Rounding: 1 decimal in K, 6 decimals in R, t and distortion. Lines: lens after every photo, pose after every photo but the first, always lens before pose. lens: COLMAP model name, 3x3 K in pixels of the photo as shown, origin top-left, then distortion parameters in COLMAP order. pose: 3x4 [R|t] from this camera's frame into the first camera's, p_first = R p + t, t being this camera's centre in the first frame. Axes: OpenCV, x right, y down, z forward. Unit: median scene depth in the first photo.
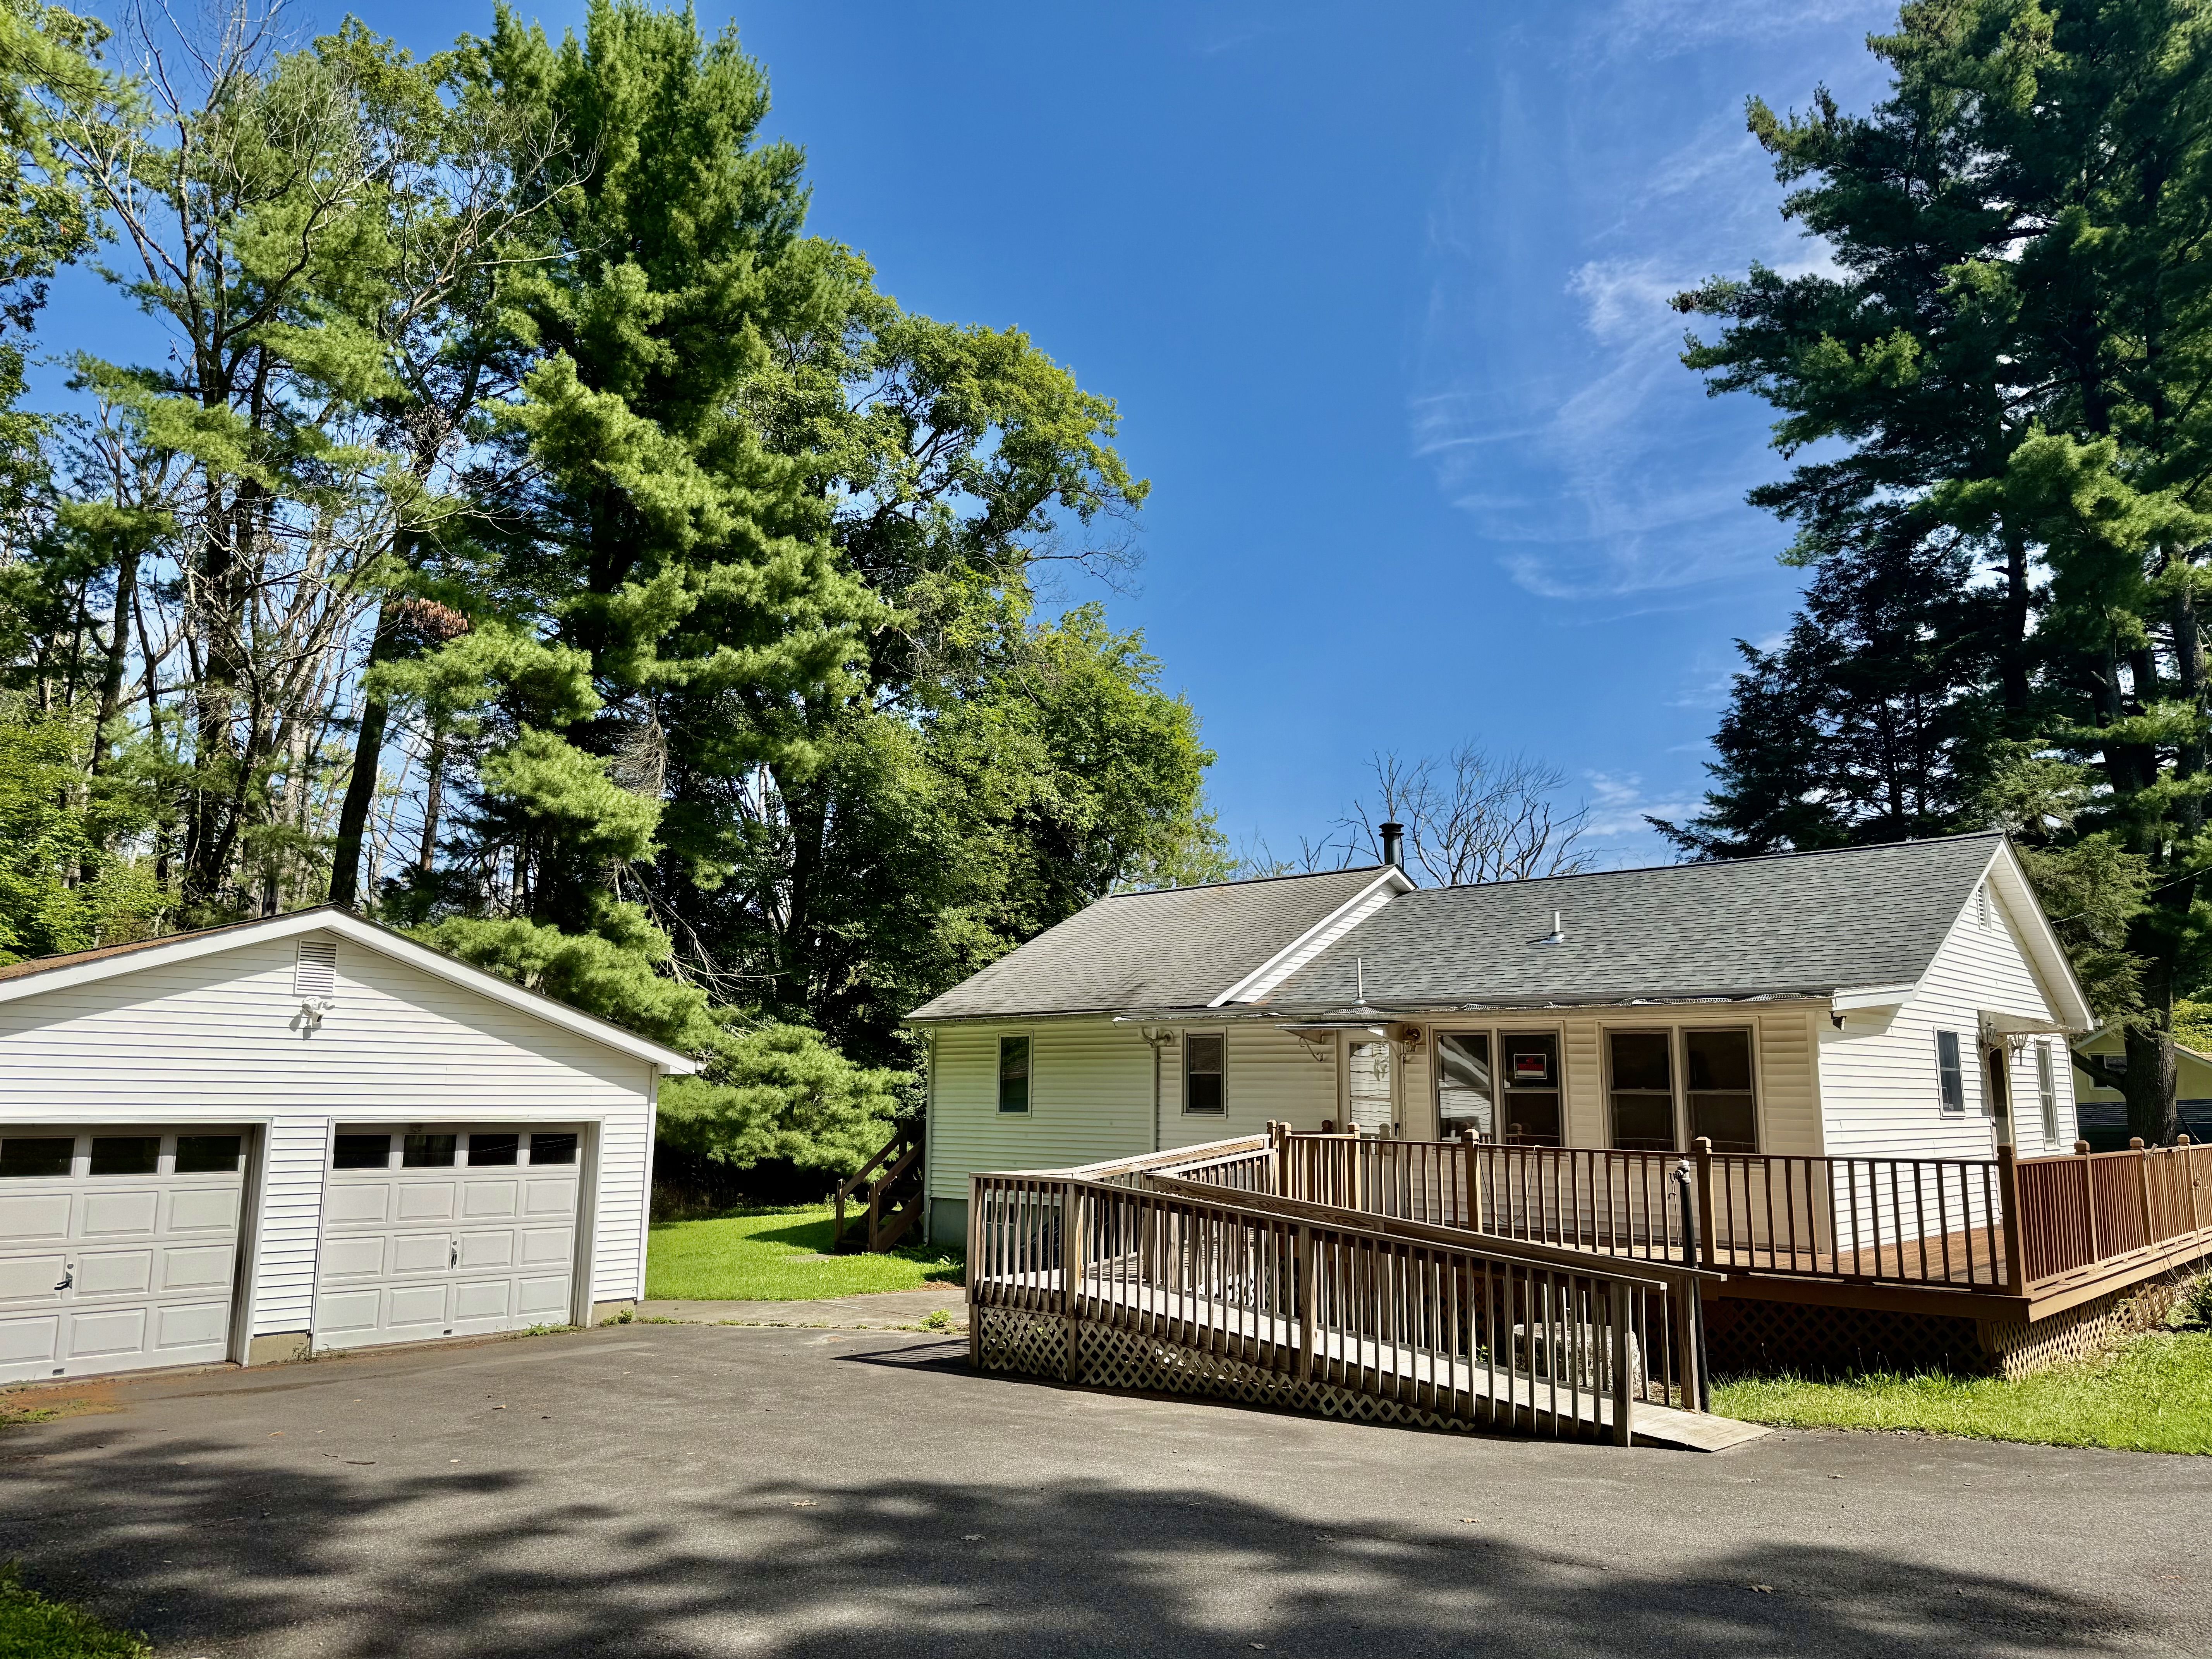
lens RADIAL K [[1565.5, 0, 1099.9], [0, 1565.5, 823.9], [0, 0, 1]] dist [0.135535, -0.158011]
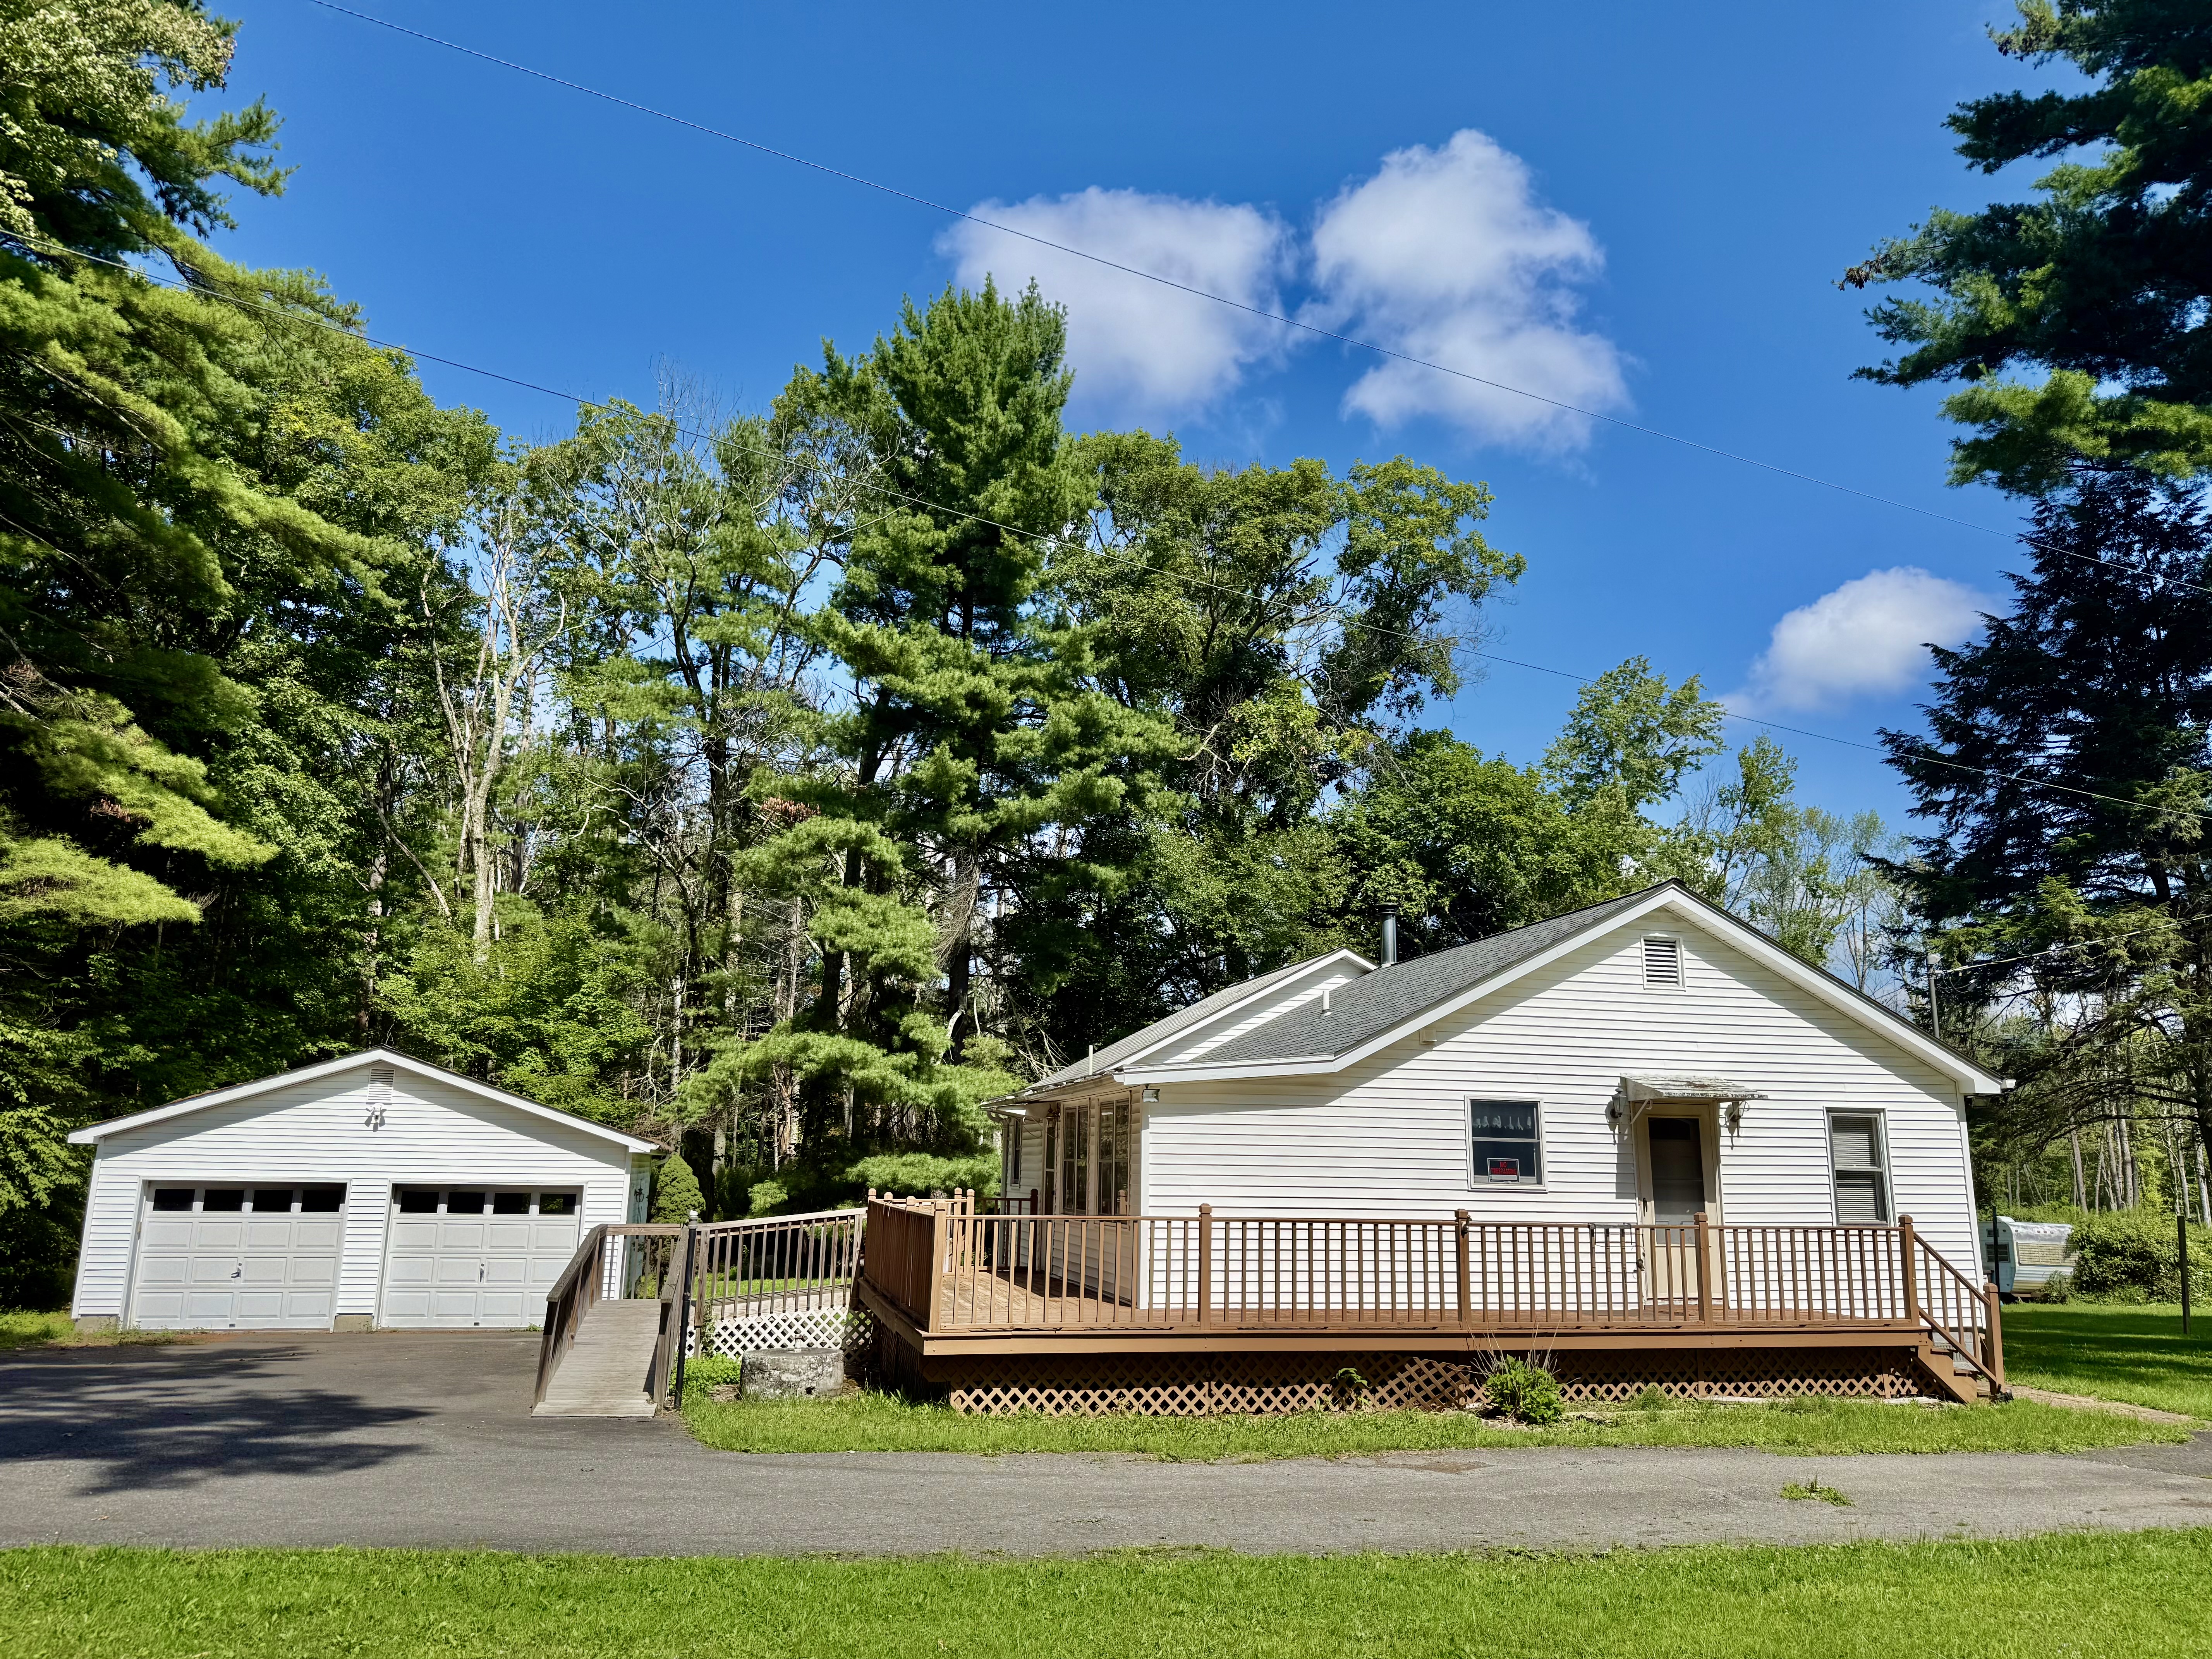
lens RADIAL K [[1565.5, 0, 1099.9], [0, 1565.5, 823.9], [0, 0, 1]] dist [0.135535, -0.158011]
pose [[0.831389, -0.116008, -0.543447, 0.967067], [0.089102, 0.993142, -0.075692, 0.013723], [0.548501, 0.014507, 0.836024, 0.045191]]
